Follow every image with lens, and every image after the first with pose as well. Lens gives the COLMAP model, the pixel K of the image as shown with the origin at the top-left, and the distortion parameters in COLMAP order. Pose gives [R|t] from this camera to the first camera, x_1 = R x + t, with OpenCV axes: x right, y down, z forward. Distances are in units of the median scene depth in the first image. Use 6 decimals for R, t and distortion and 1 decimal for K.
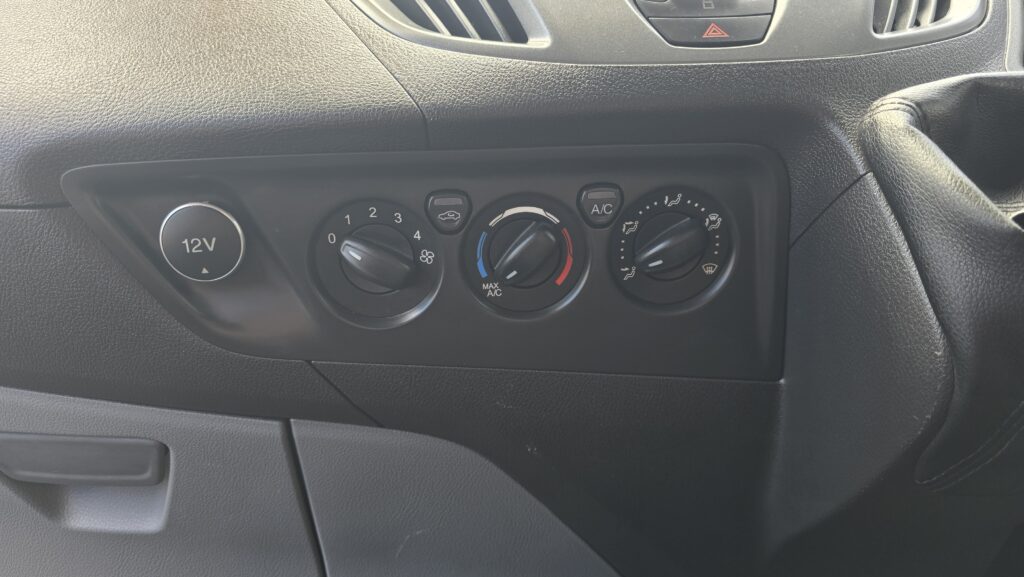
lens RADIAL K [[679.5, 0, 508.5], [0, 679.5, 316.0], [0, 0, 1]] dist [0.065339, -0.051983]
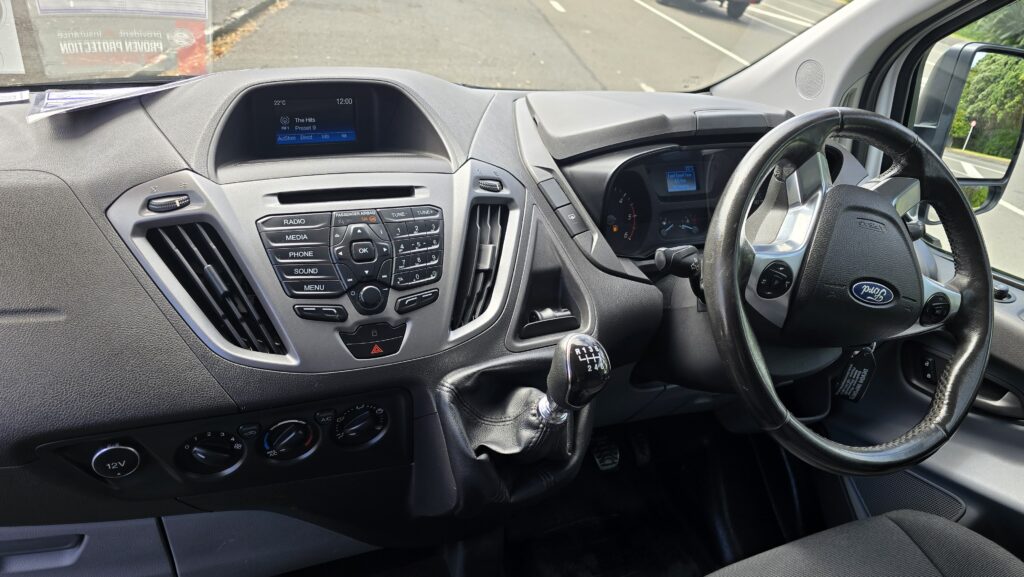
lens RADIAL K [[674.7, 0, 498.3], [0, 674.7, 280.6], [0, 0, 1]] dist [0.065211, -0.054914]
pose [[0.940858, -0.040206, 0.336406, -0.053740], [-0.044915, 0.969367, 0.241474, -1.096516], [-0.335810, -0.242302, 0.910232, -0.999230]]
